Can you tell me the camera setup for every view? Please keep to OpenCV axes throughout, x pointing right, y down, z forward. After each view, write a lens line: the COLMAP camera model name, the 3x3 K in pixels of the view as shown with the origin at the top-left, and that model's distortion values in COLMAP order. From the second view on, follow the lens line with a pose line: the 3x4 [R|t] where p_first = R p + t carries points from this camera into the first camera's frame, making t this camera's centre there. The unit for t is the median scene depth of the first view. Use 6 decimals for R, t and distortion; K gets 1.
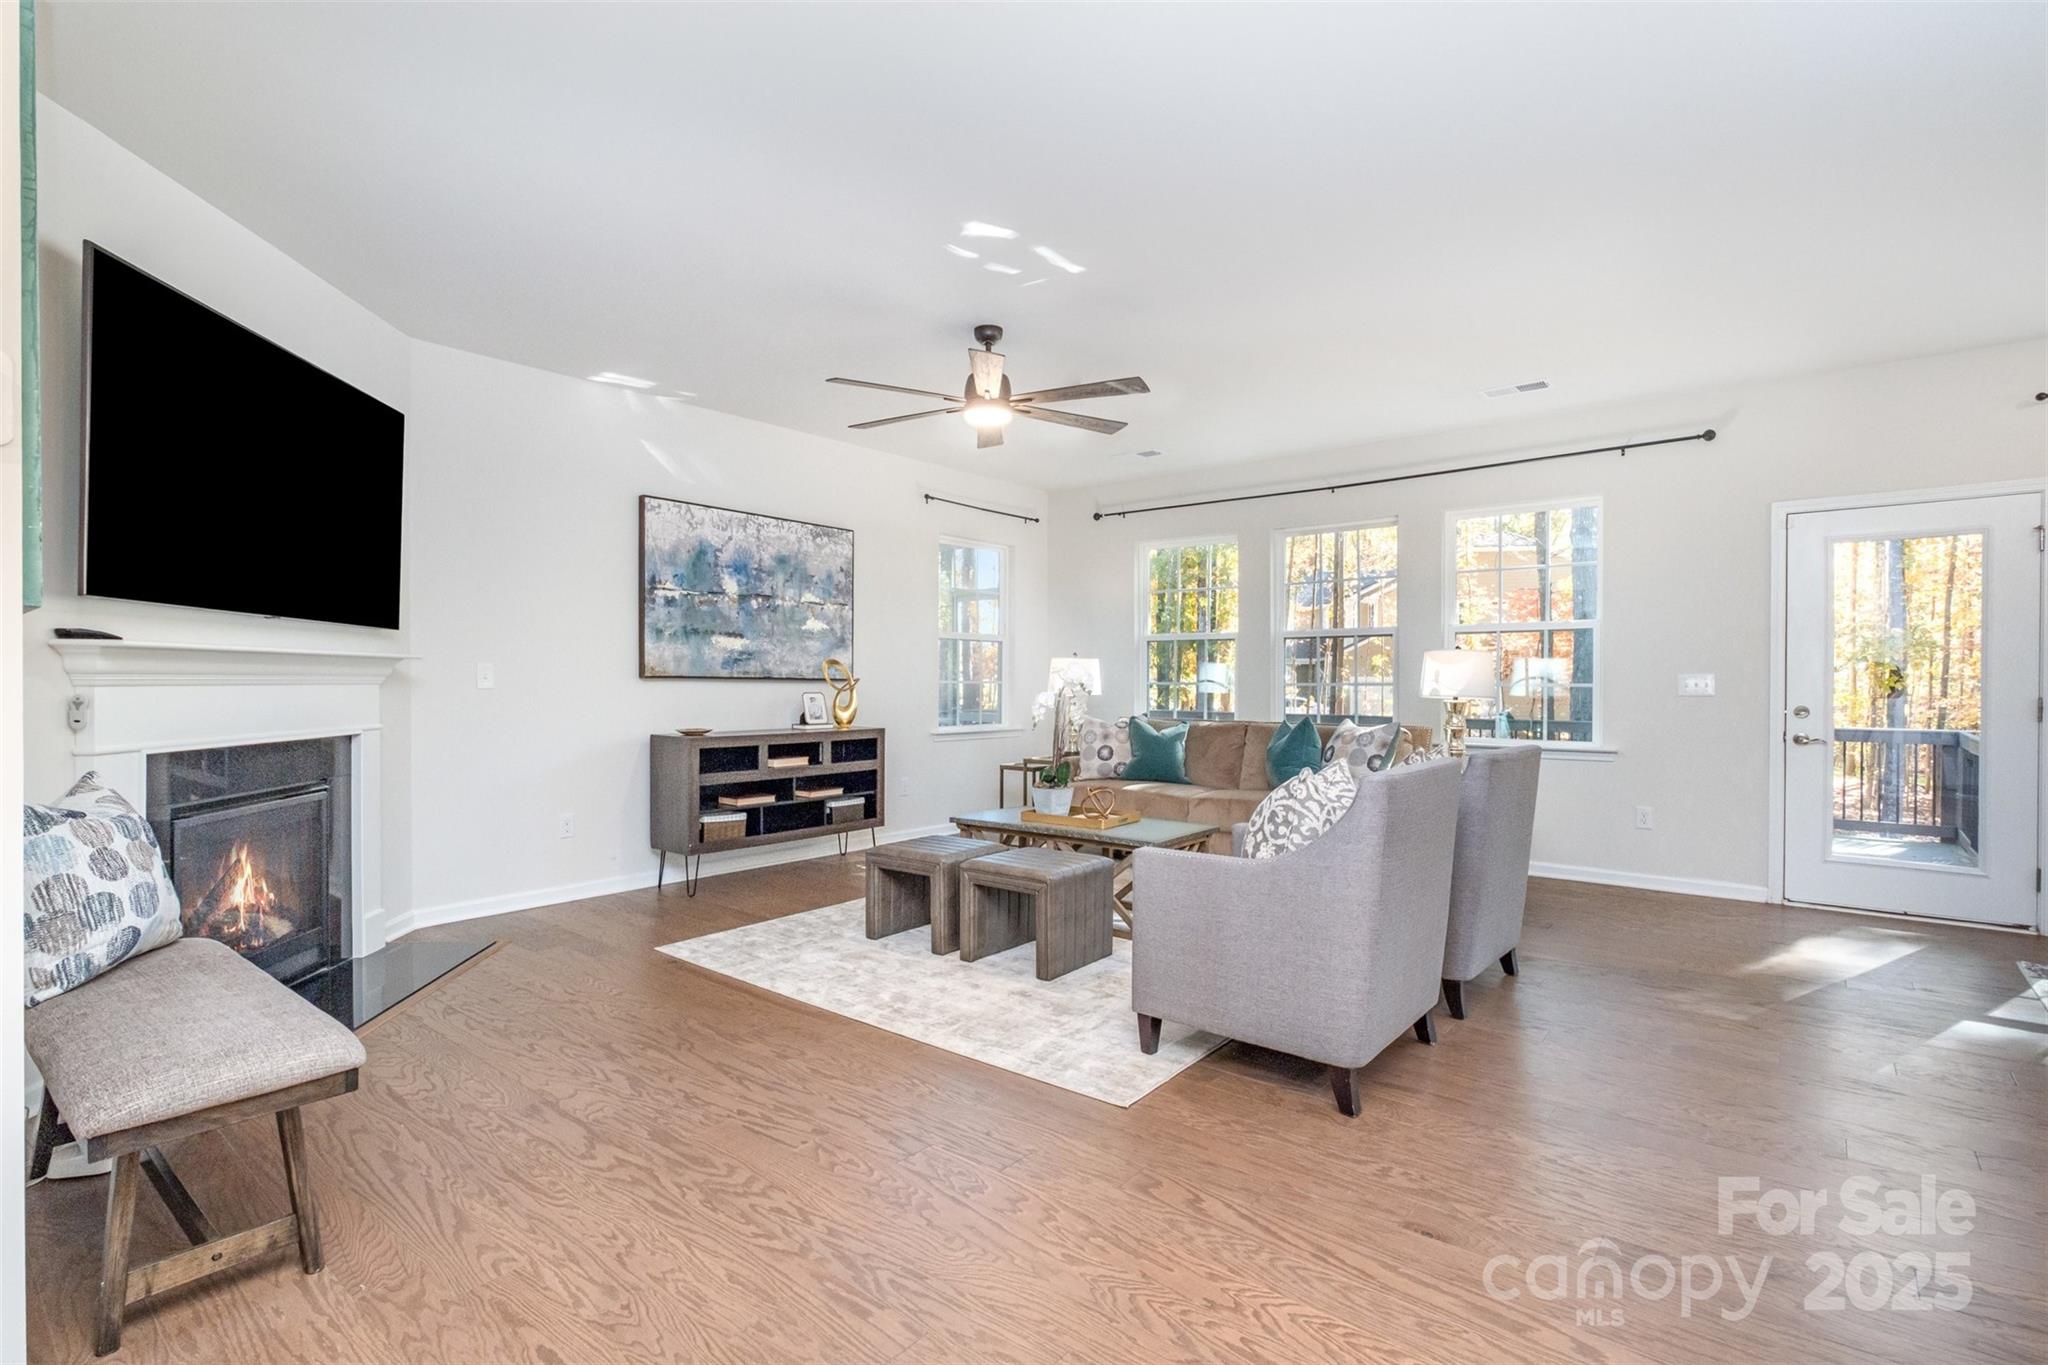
lens RADIAL K [[967.3, 0, 1002.2], [0, 967.3, 689.7], [0, 0, 1]] dist [-0.001553, 0.000112]
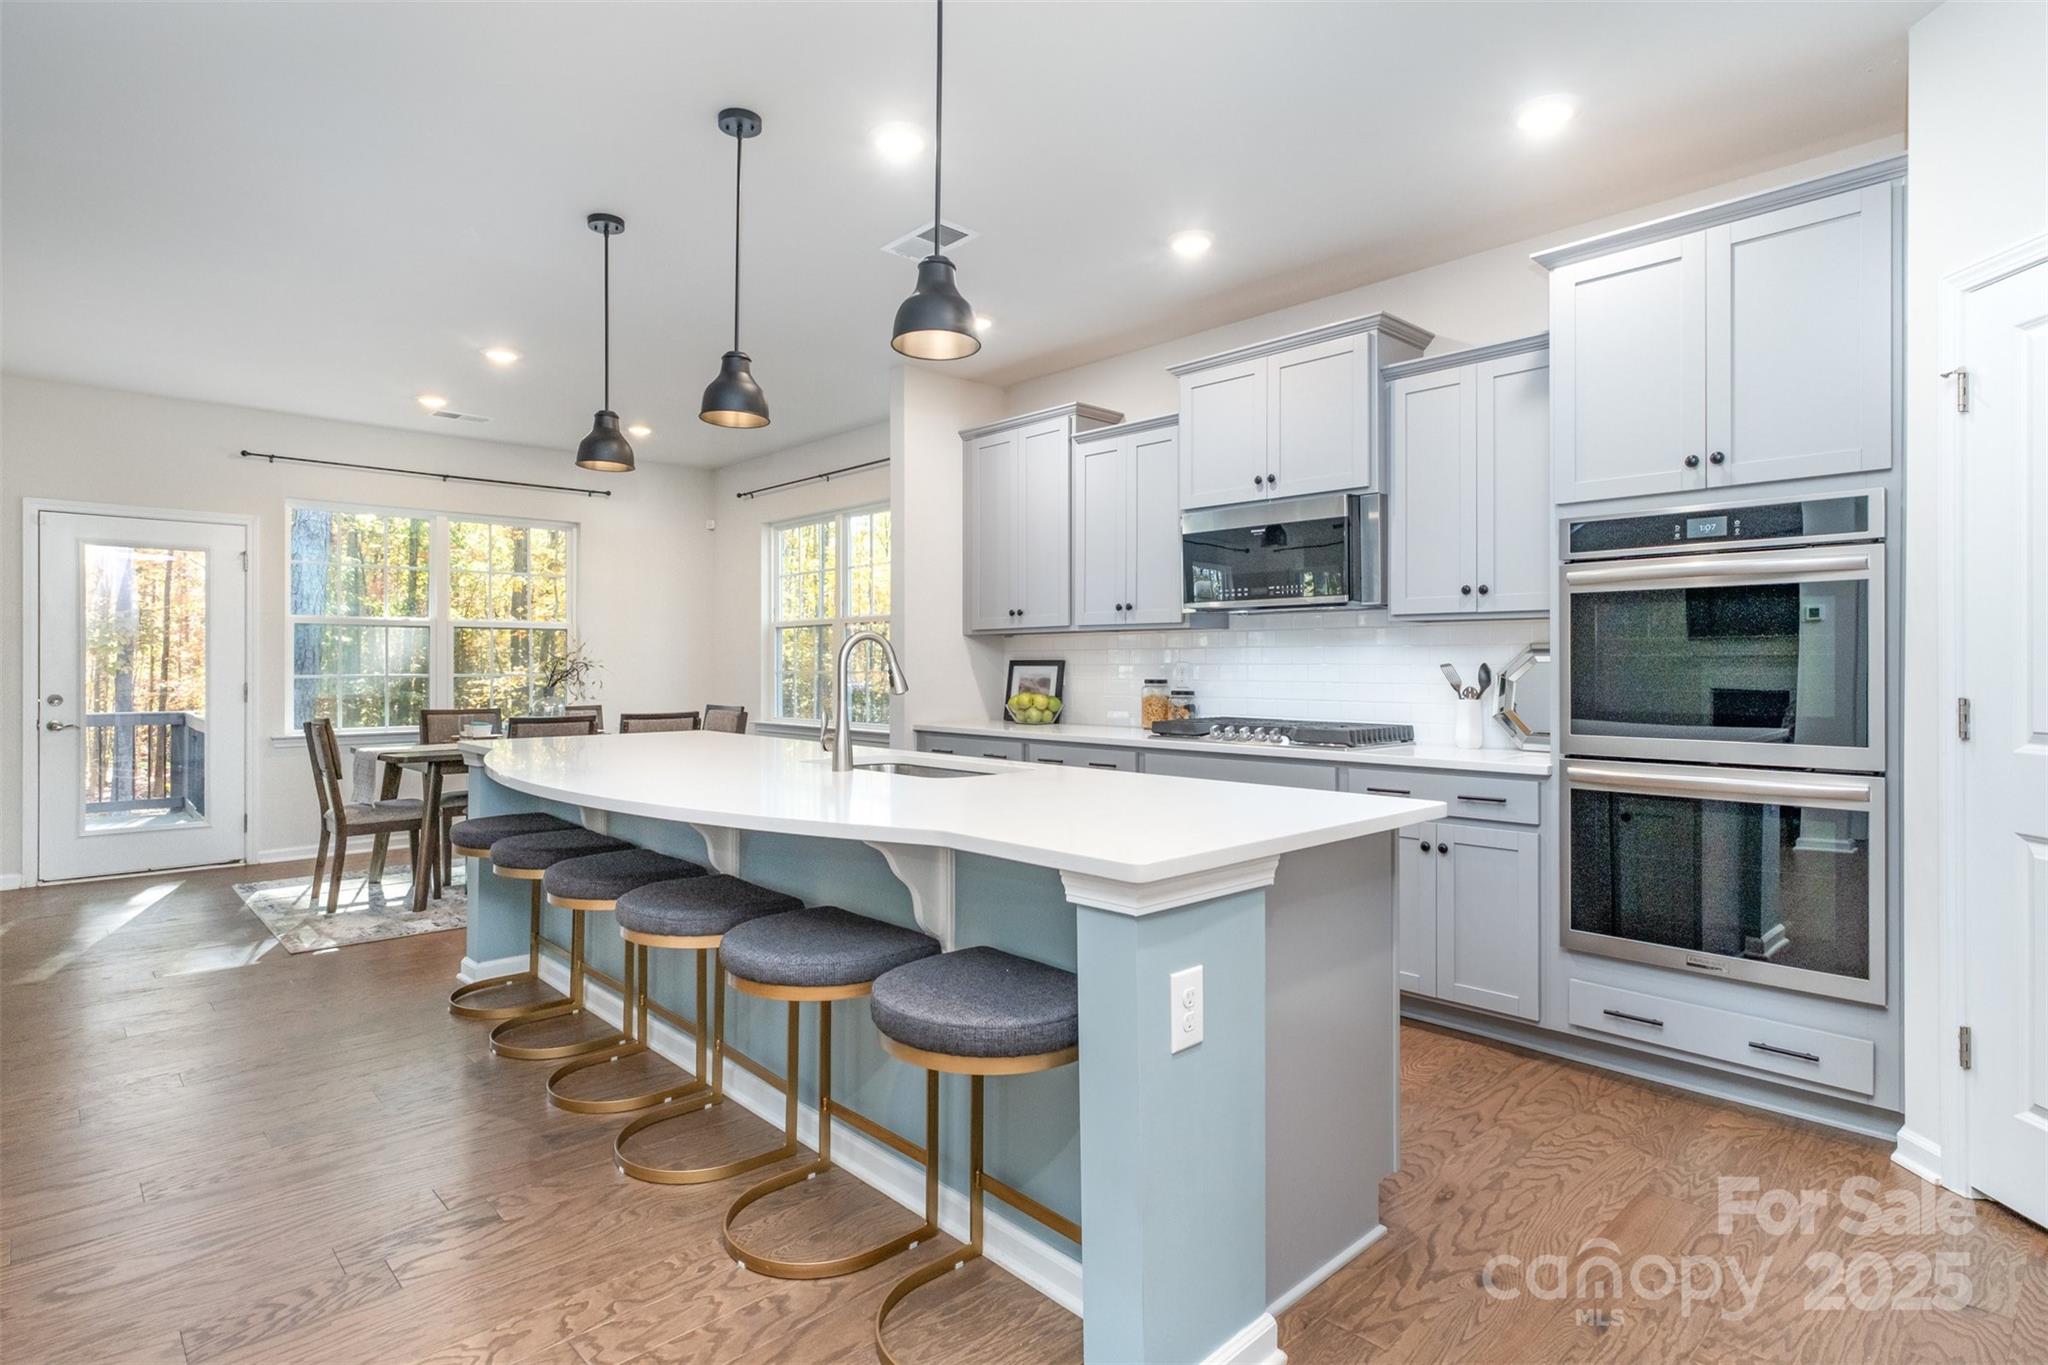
lens RADIAL K [[1054.6, 0, 1013.2], [0, 1054.6, 663.6], [0, 0, 1]] dist [-0.000816, 0.001071]
pose [[0.118496, -0.000346, 0.992954, -0.174620], [0.008280, 0.999966, -0.000639, -0.006822], [-0.992920, 0.008297, 0.118495, -0.160226]]
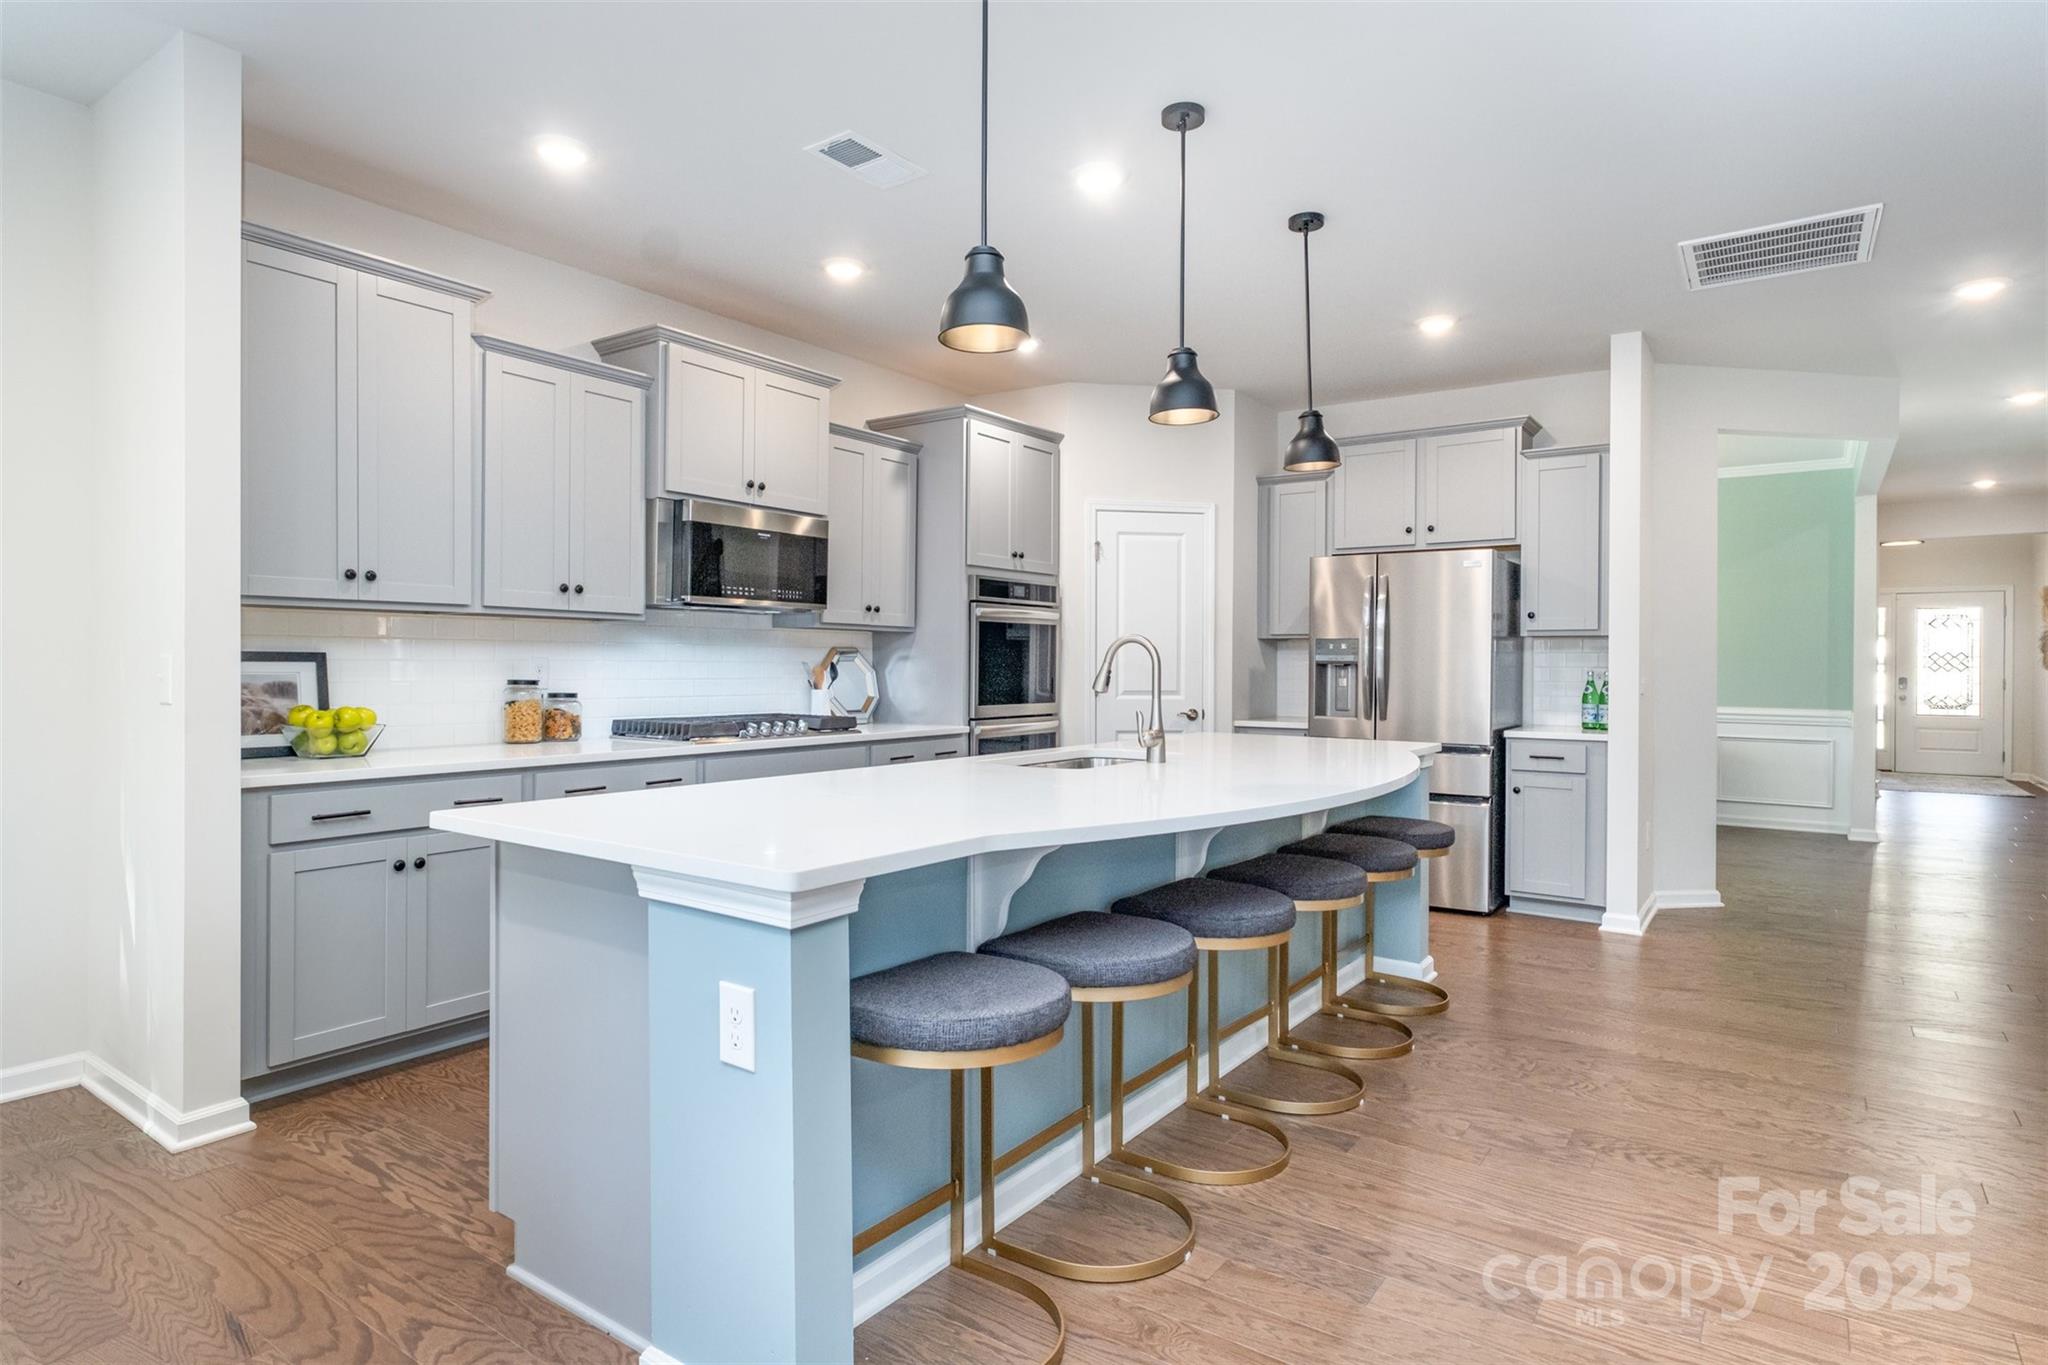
lens RADIAL K [[1101.6, 0, 1021.2], [0, 1101.6, 666.0], [0, 0, 1]] dist [0.001263, -0.000039]
pose [[-0.996928, -0.006904, -0.078012, 0.456701], [-0.007682, 0.999924, 0.009683, -0.011958], [0.077940, 0.010252, -0.996905, 0.579909]]
